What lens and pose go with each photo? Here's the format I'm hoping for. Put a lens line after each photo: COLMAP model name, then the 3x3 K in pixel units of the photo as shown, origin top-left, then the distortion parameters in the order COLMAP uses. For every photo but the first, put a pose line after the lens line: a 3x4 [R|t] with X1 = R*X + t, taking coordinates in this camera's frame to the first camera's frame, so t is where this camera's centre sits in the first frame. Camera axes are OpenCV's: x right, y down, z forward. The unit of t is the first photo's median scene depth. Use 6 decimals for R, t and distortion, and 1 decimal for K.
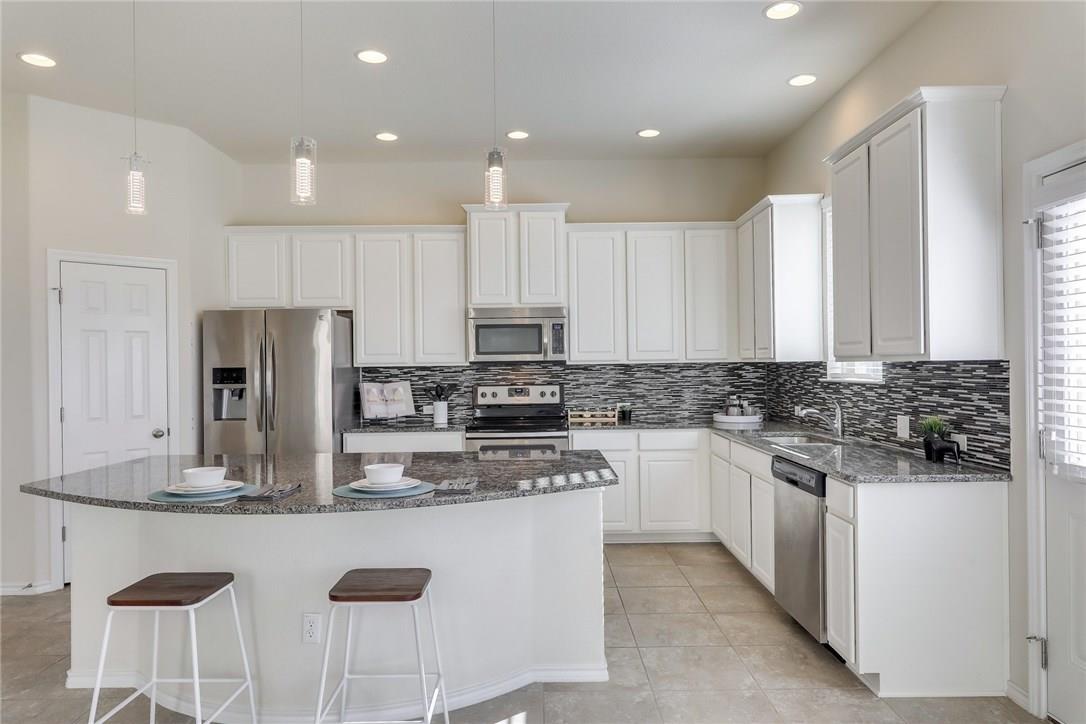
lens RADIAL K [[708.2, 0, 543.6], [0, 708.2, 365.6], [0, 0, 1]] dist [-0.001433, 0.001861]
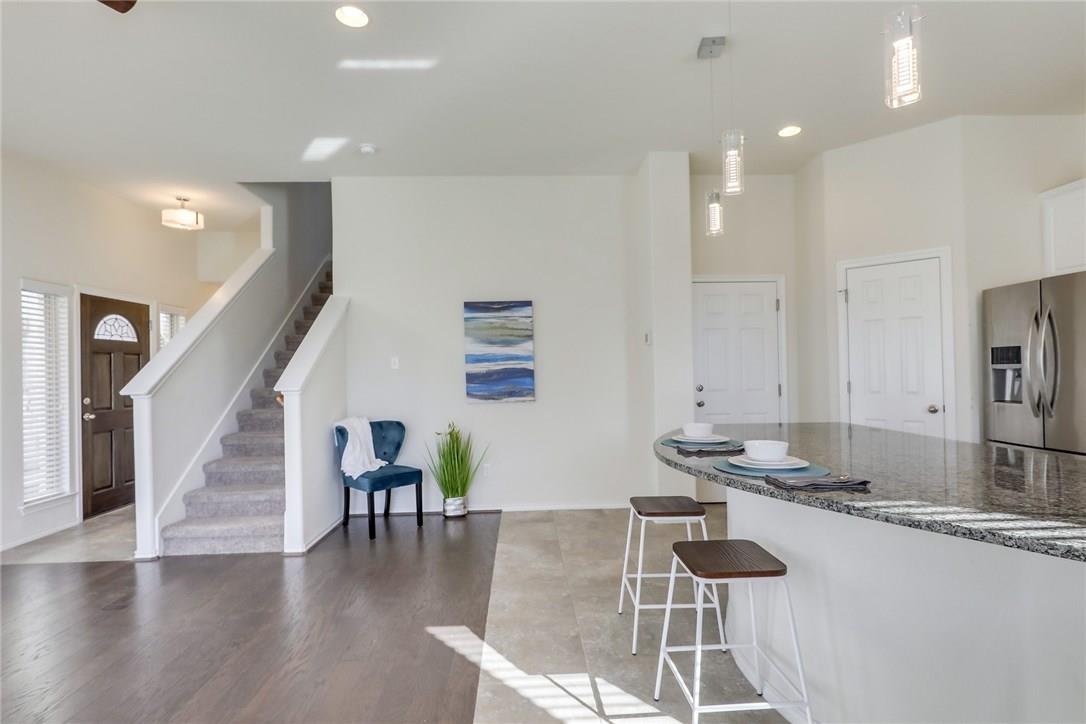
lens RADIAL K [[537.8, 0, 523.6], [0, 537.8, 365.7], [0, 0, 1]] dist [0.001623, -0.000536]
pose [[0.031885, -0.001457, -0.999490, 0.245030], [0.015357, 0.999882, -0.000967, 0.018178], [0.999374, -0.015319, 0.031904, 0.320762]]
